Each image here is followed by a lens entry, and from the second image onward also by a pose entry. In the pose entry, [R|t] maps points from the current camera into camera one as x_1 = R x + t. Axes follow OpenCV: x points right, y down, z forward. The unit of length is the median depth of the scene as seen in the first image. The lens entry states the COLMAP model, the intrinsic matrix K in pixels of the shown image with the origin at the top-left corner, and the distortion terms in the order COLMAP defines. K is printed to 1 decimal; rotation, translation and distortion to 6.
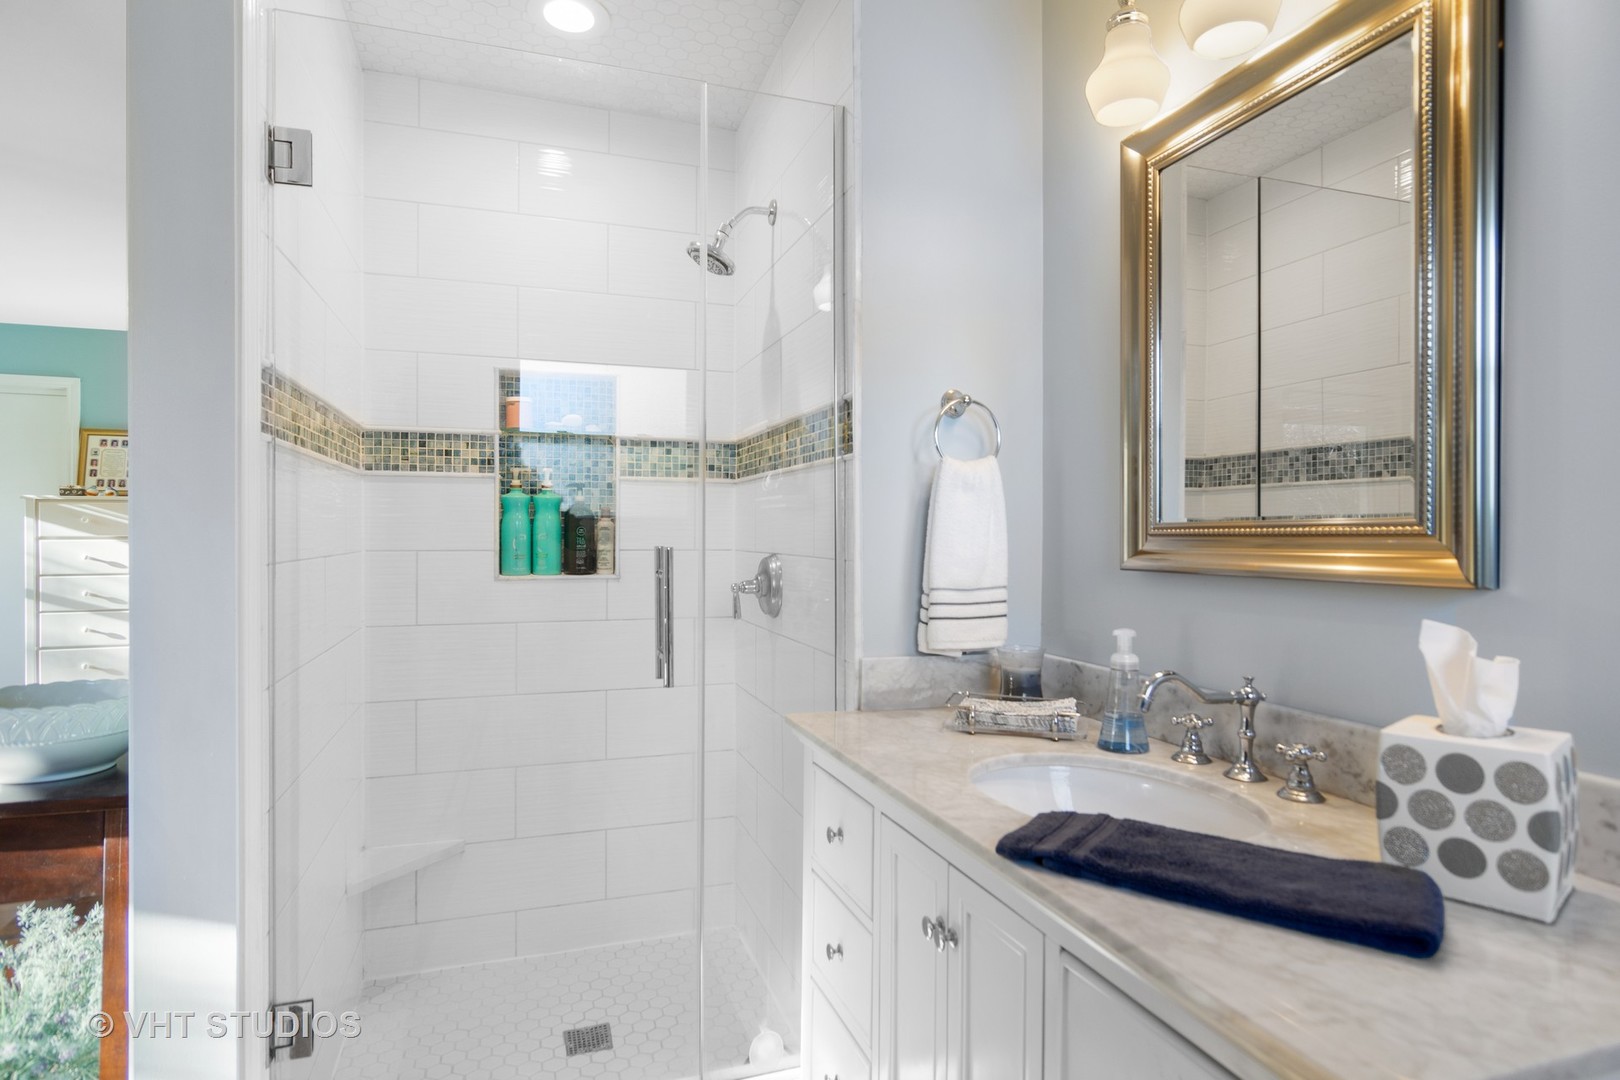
lens RADIAL K [[892.0, 0, 816.8], [0, 892.0, 536.4], [0, 0, 1]] dist [0.001353, -0.000428]
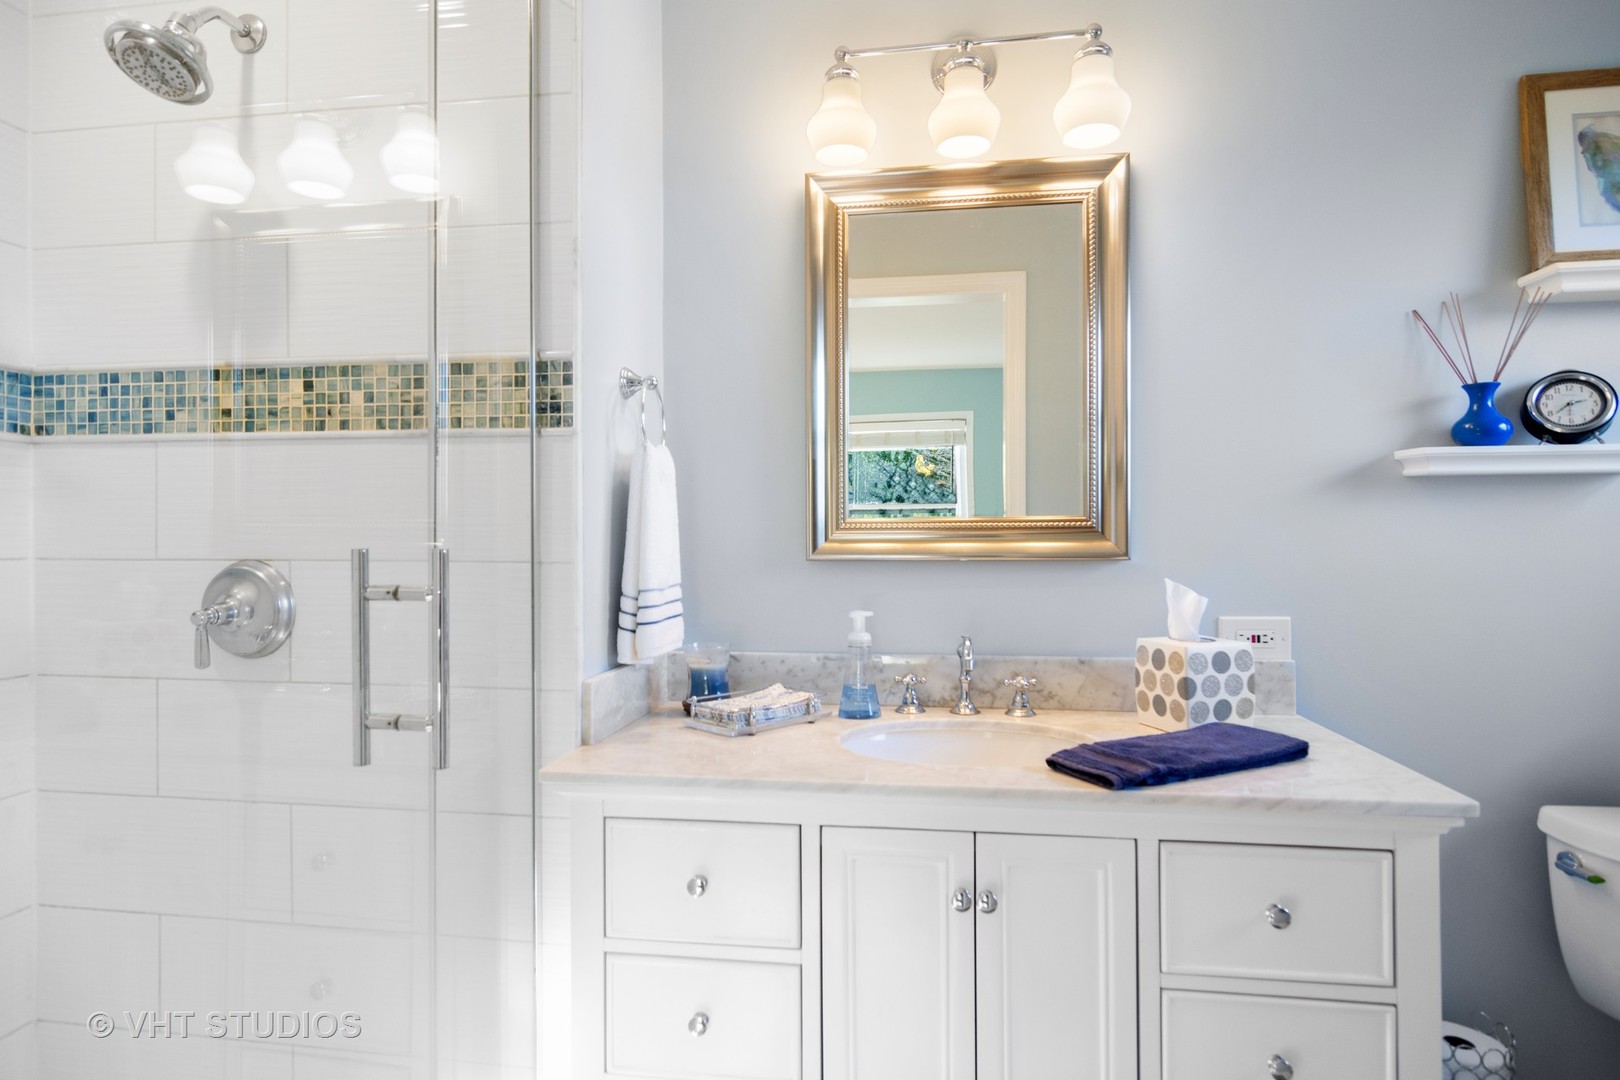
lens RADIAL K [[882.3, 0, 804.5], [0, 882.3, 538.8], [0, 0, 1]] dist [-0.000709, 0.000468]
pose [[0.454162, -0.007733, 0.890886, -0.679947], [0.006063, 0.999966, 0.005589, 0.004546], [-0.890899, 0.002863, 0.454193, 0.536055]]
